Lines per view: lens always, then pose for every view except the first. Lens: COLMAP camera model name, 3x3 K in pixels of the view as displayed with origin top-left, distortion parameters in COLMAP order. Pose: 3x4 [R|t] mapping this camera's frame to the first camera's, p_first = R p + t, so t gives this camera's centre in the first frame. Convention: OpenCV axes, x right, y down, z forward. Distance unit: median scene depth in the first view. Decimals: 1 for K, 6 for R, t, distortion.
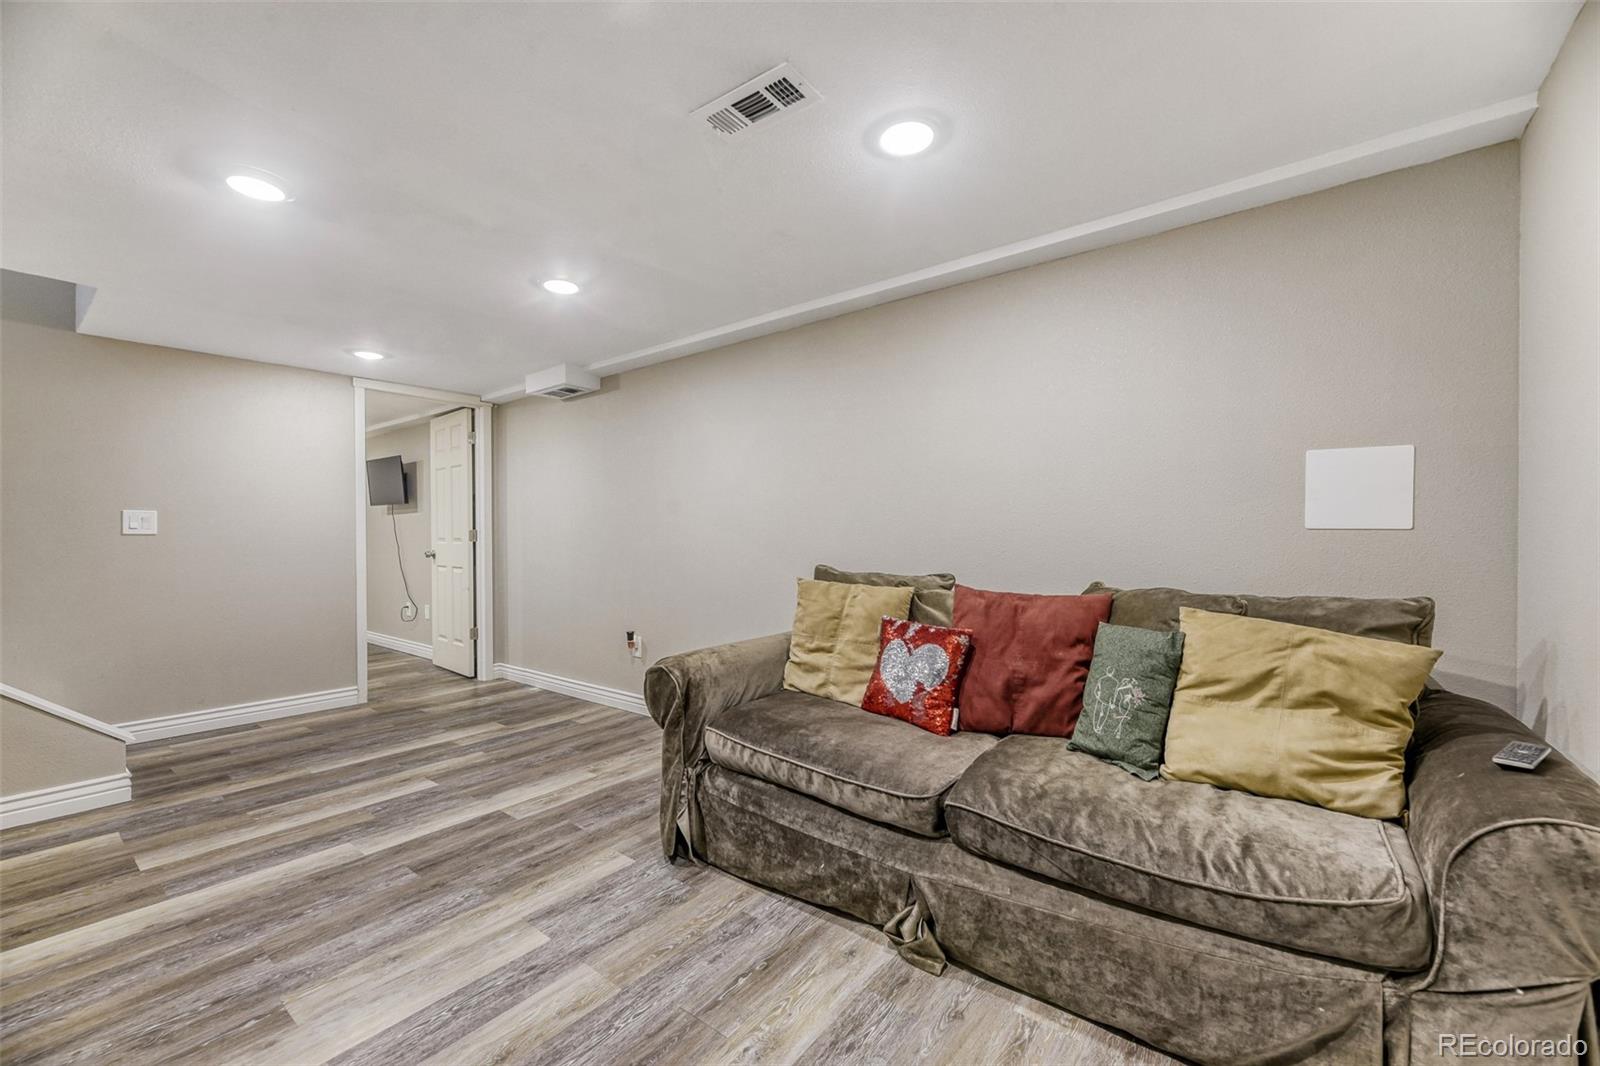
lens RADIAL K [[646.9, 0, 804.6], [0, 646.9, 533.0], [0, 0, 1]] dist [0.000167, -0.000590]
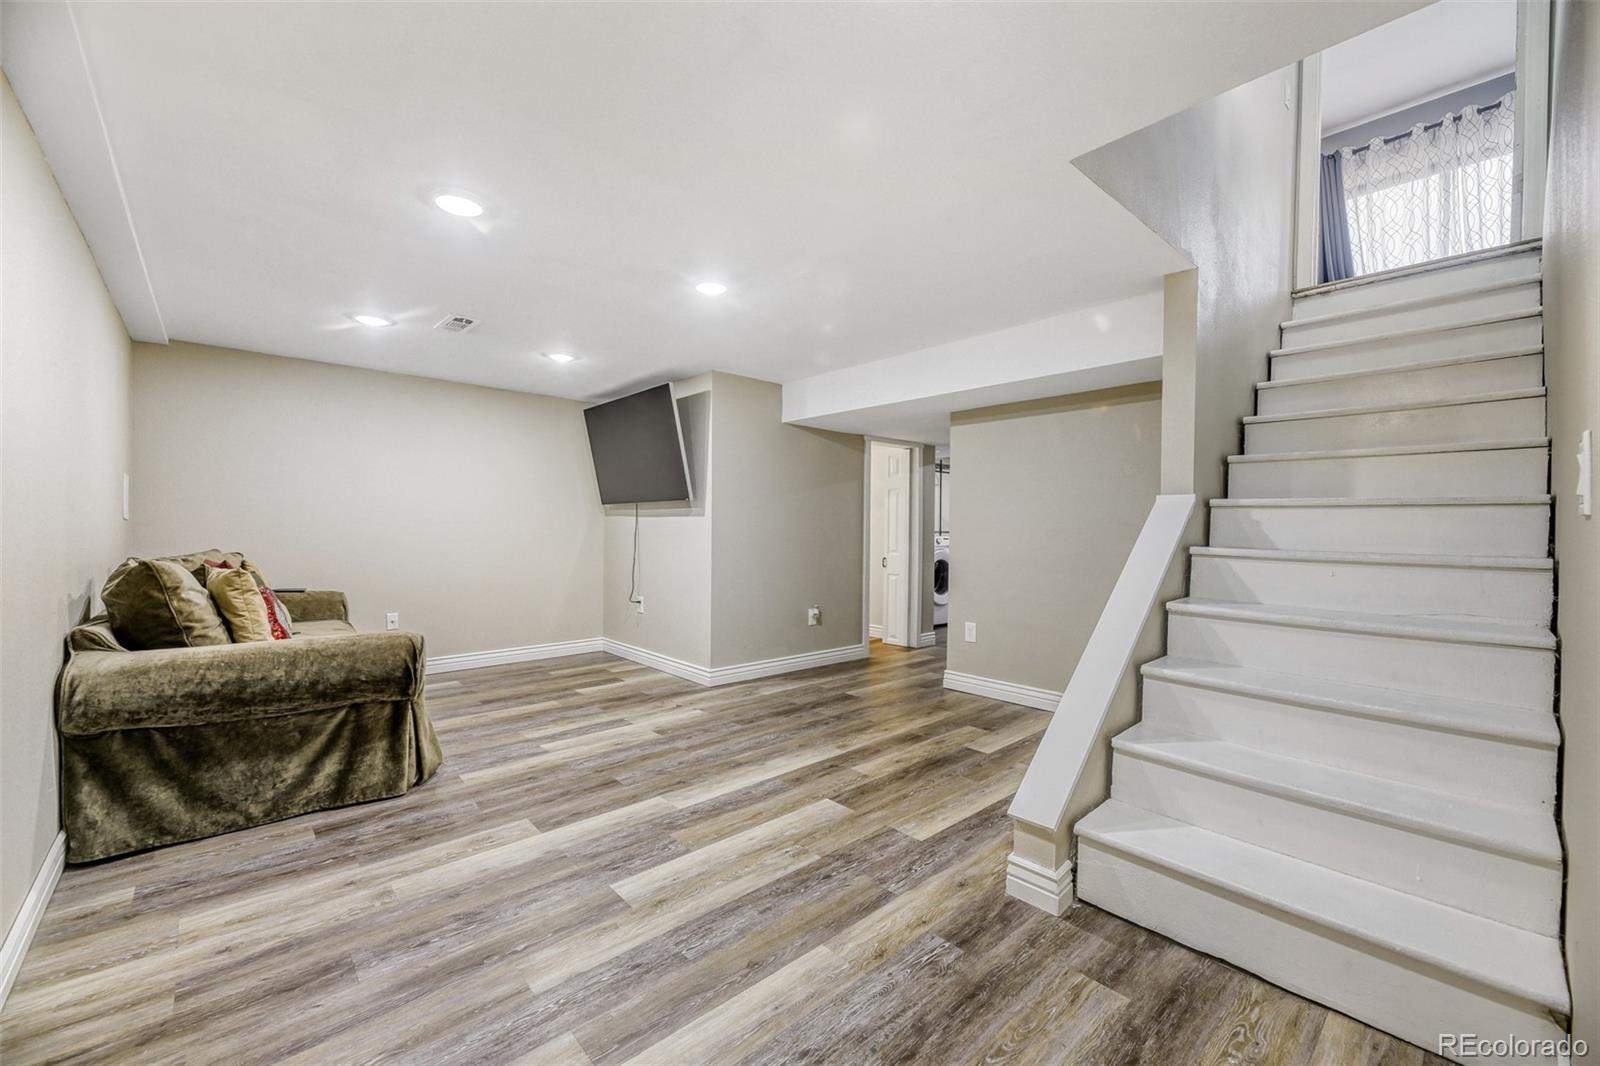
lens RADIAL K [[646.9, 0, 791.0], [0, 646.9, 530.9], [0, 0, 1]] dist [0.000167, -0.000590]
pose [[-0.981423, -0.006996, 0.191727, -1.102200], [-0.006743, 0.999975, 0.001976, 0.016133], [-0.191736, 0.000646, -0.981446, 2.043086]]
